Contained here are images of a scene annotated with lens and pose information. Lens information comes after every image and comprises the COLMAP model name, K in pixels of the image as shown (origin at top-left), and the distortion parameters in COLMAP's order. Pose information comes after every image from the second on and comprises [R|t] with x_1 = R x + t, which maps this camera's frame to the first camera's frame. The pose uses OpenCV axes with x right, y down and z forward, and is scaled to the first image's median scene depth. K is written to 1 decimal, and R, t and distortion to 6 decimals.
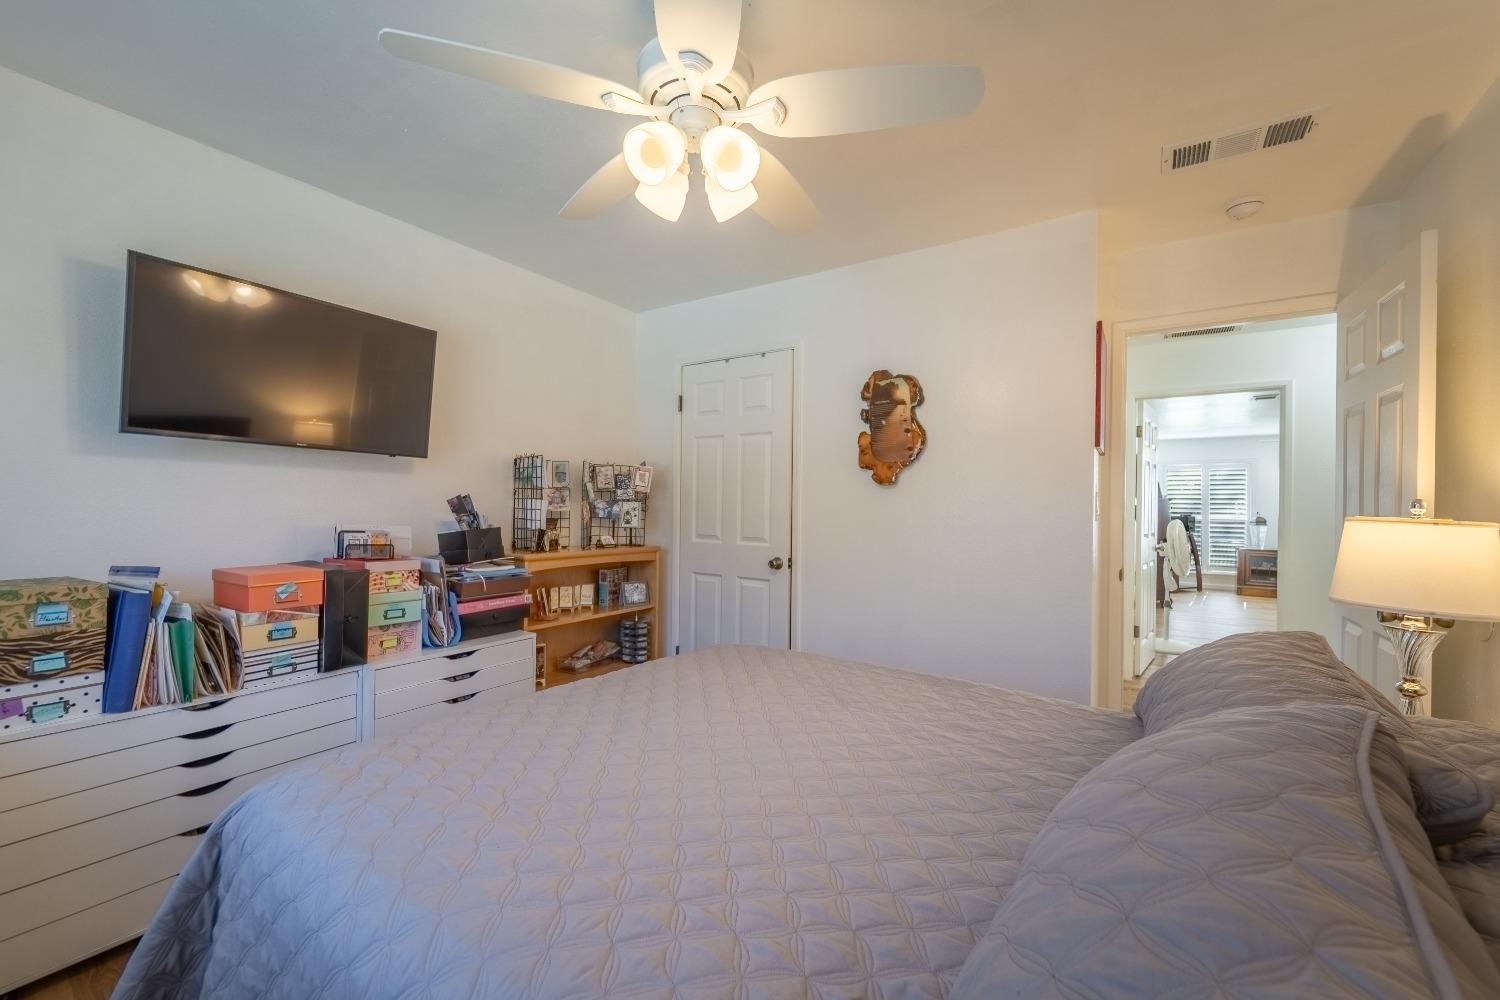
lens RADIAL K [[606.3, 0, 743.3], [0, 606.3, 506.0], [0, 0, 1]] dist [0.001544, -0.000071]
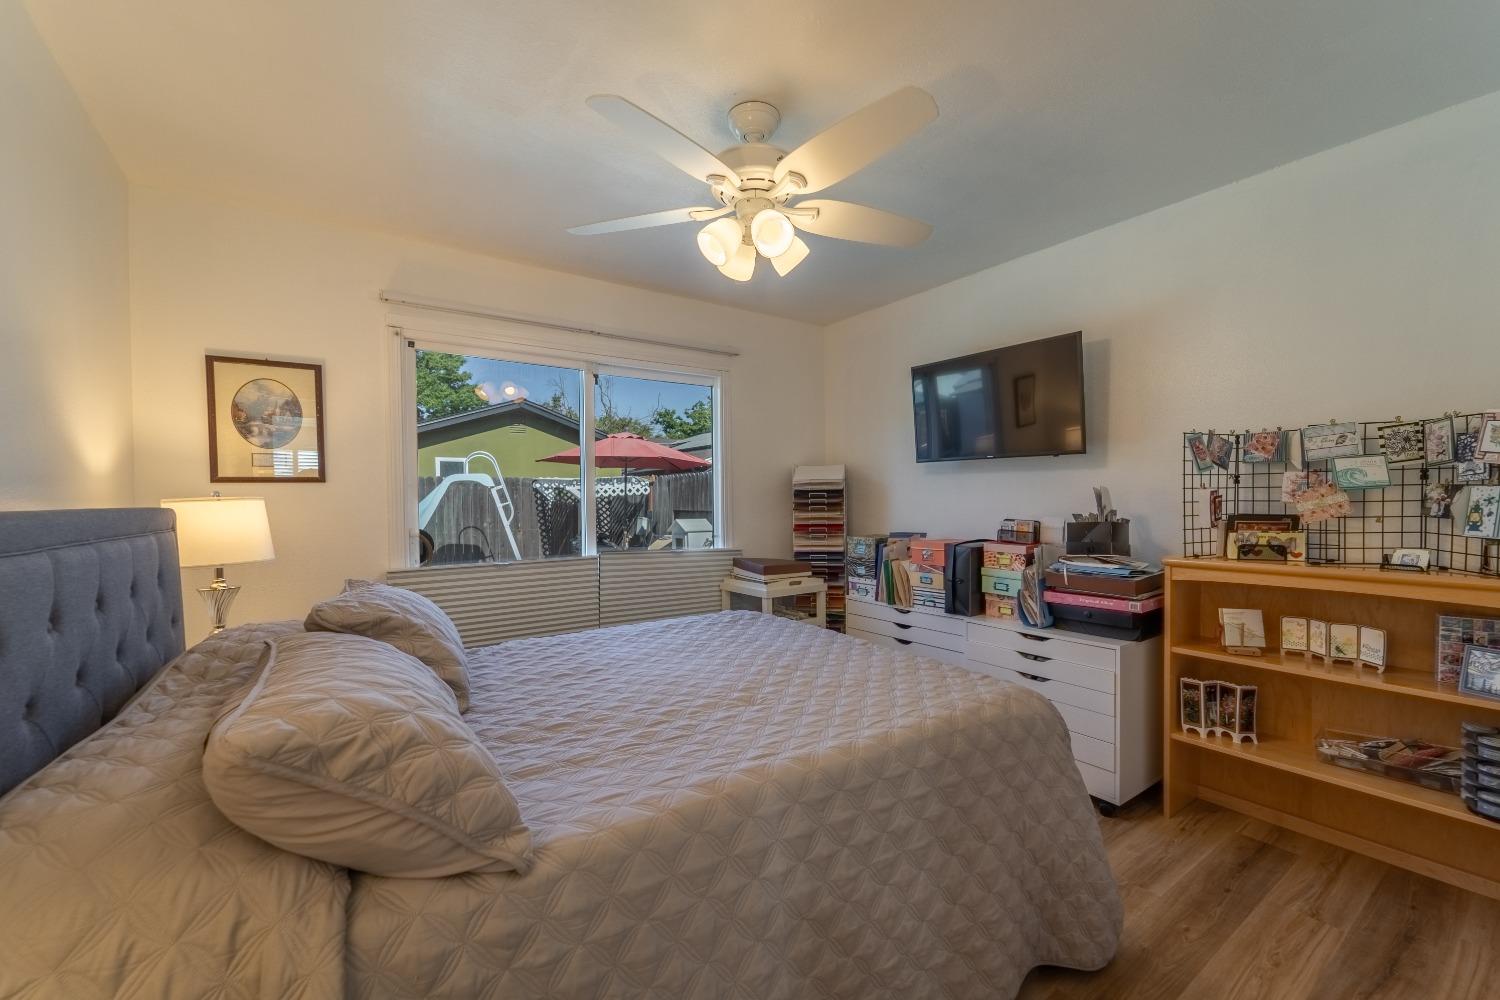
lens RADIAL K [[606.3, 0, 743.3], [0, 606.3, 506.0], [0, 0, 1]] dist [0.001544, -0.000071]
pose [[-0.358515, 0.001832, -0.933522, 0.592283], [0.004483, 0.999990, 0.000241, 0.007992], [0.933513, -0.004099, -0.358520, 0.736358]]
